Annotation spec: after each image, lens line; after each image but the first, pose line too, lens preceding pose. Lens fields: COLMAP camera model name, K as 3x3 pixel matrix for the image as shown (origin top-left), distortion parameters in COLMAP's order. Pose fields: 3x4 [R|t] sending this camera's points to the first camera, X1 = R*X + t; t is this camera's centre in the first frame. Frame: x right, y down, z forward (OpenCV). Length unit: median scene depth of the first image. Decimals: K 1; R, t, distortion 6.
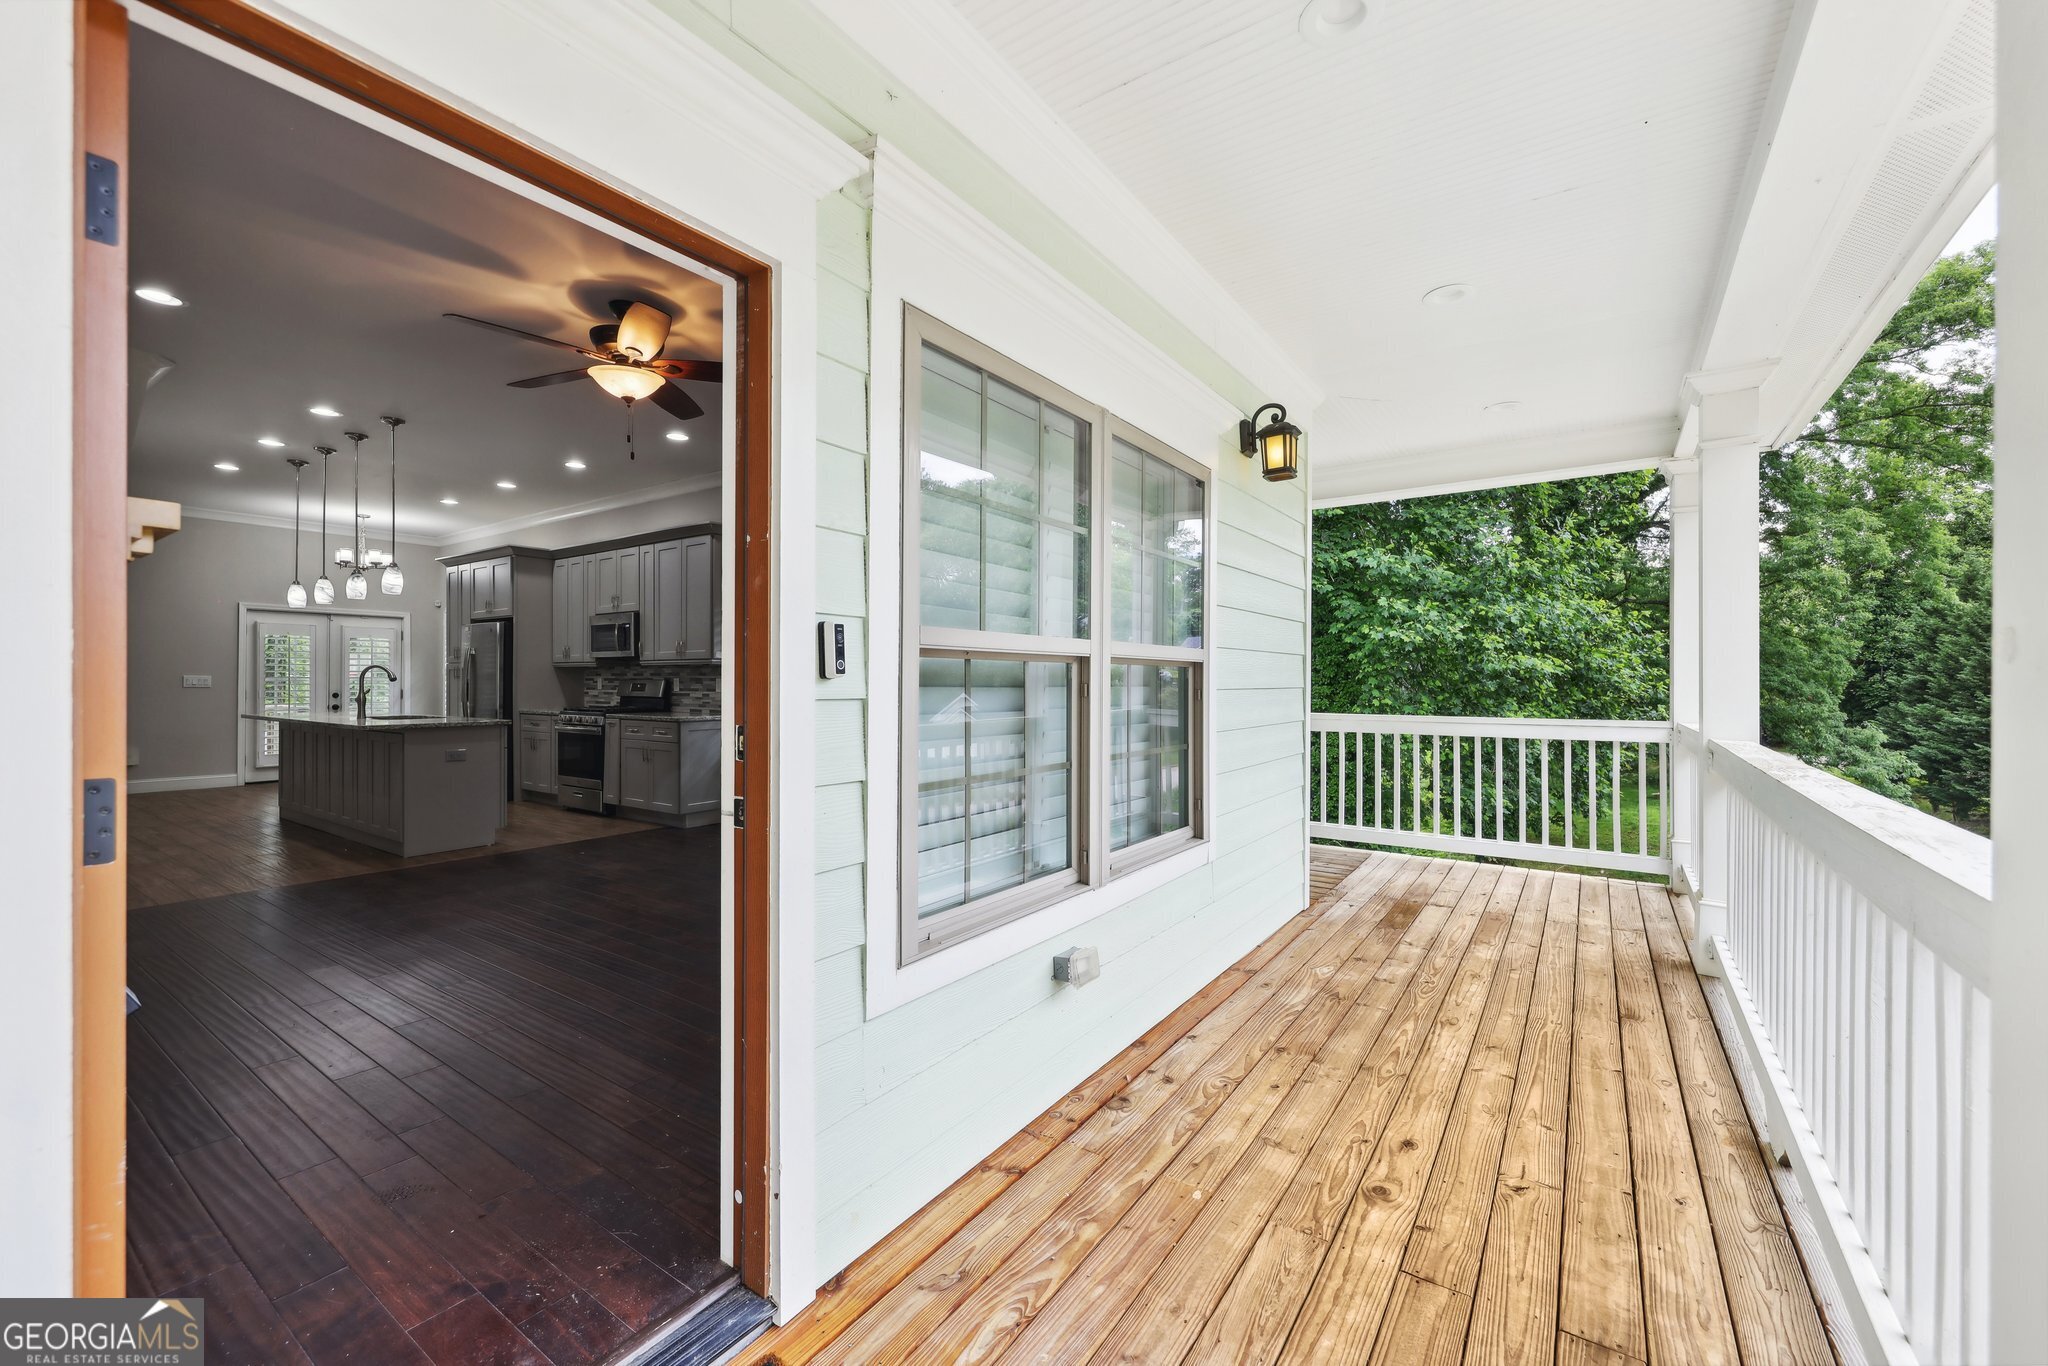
lens RADIAL K [[815.4, 0, 1024.0], [0, 815.4, 683.0], [0, 0, 1]] dist [0.001354, 0.000134]
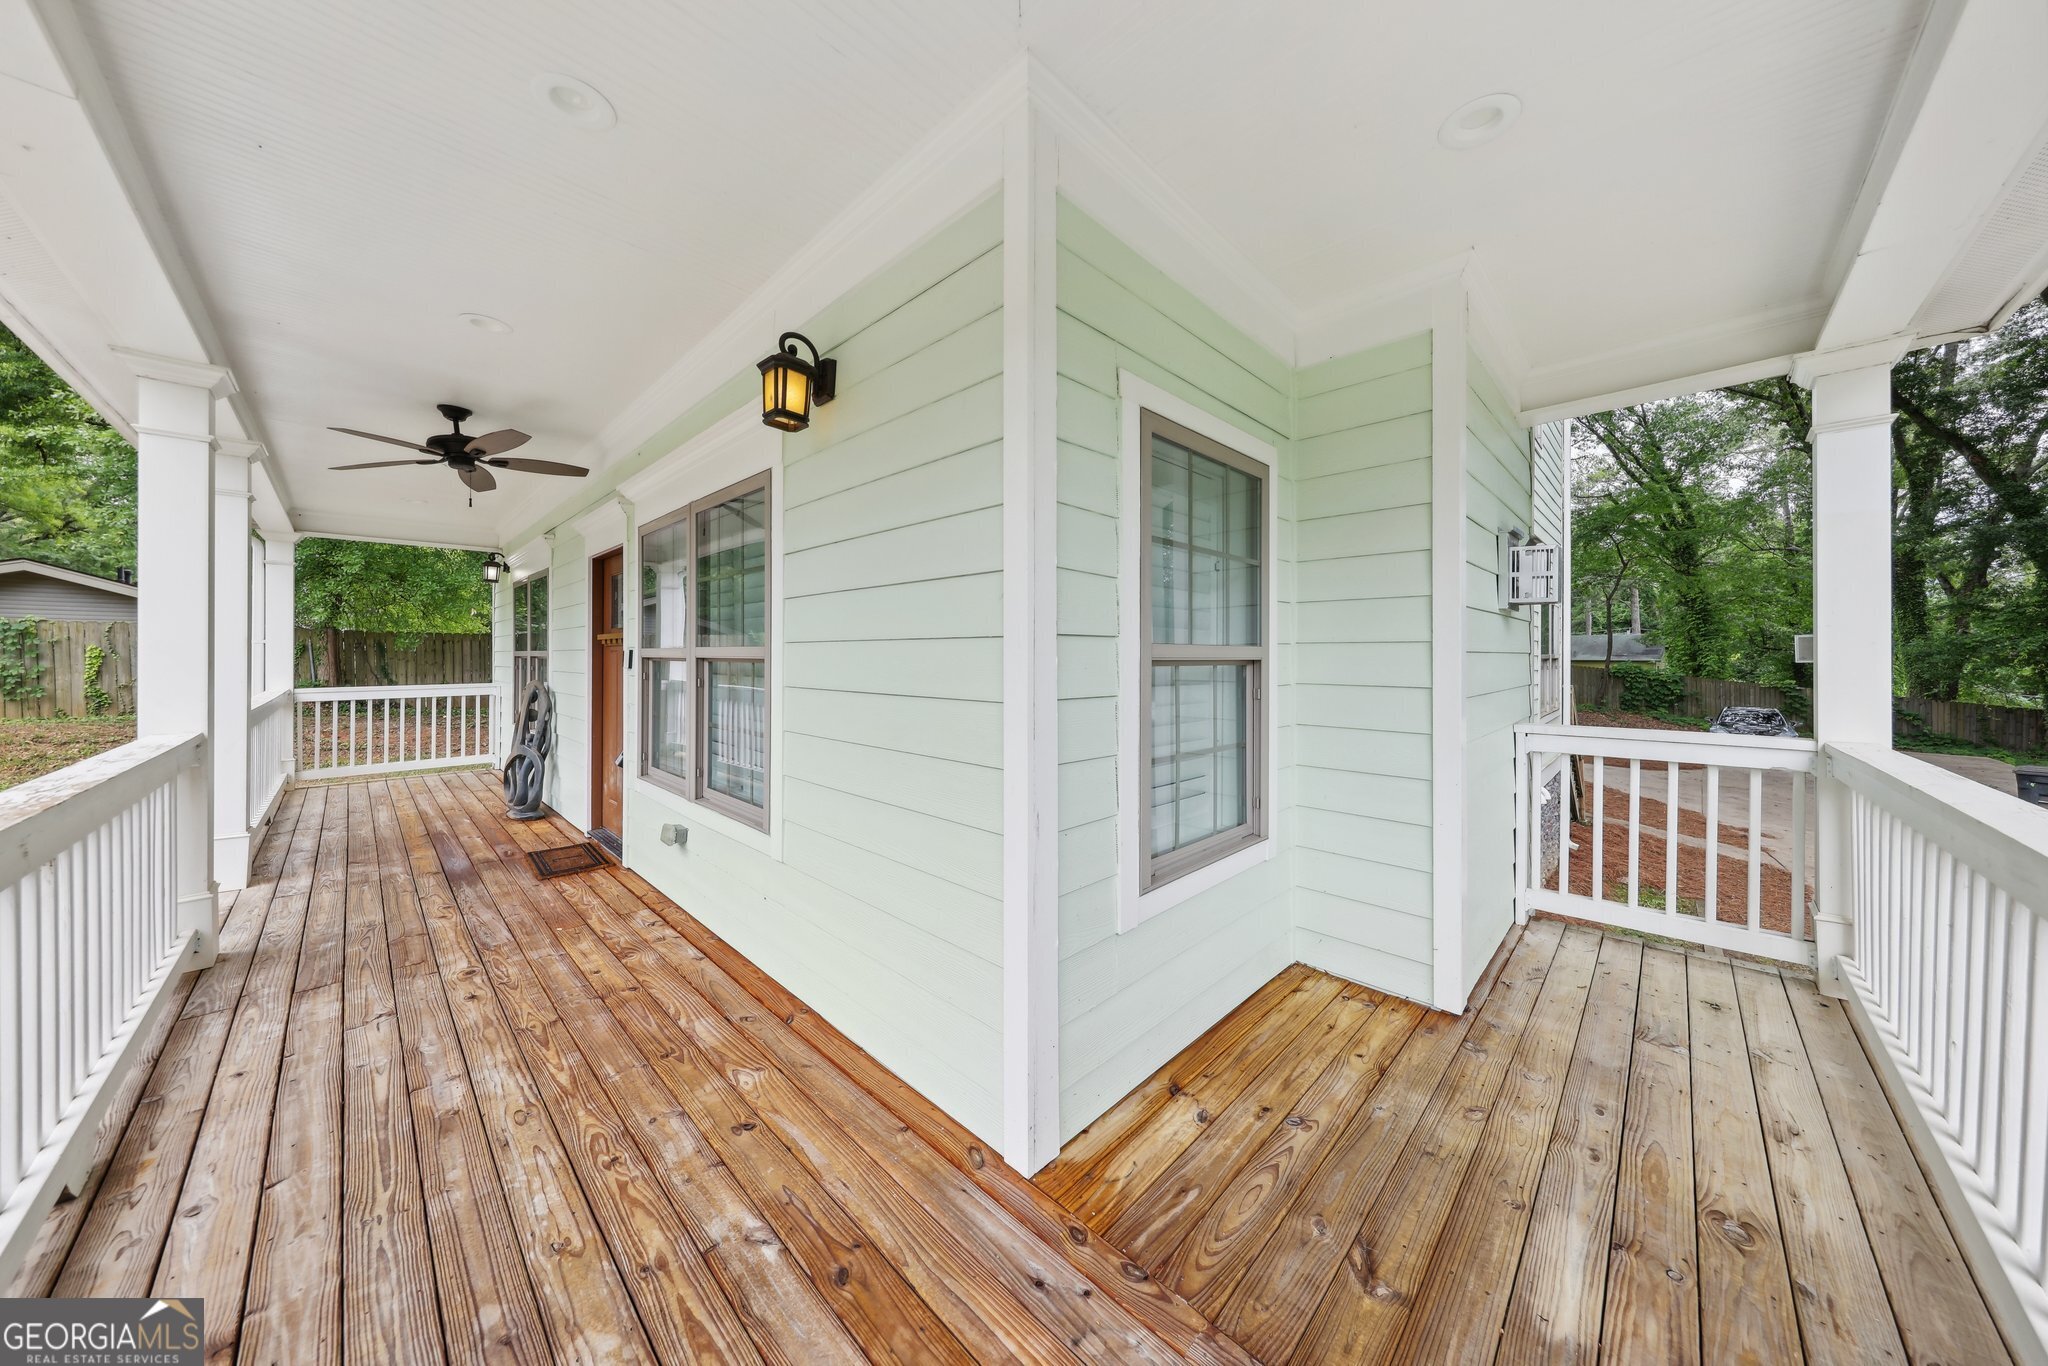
lens RADIAL K [[662.0, 0, 1029.4], [0, 662.0, 658.0], [0, 0, 1]] dist [0.006062, 0.000150]
pose [[-0.165220, 0.000439, -0.986257, 1.169583], [-0.003530, 0.999993, 0.001036, -0.037585], [0.986250, 0.003652, -0.165217, 1.718561]]
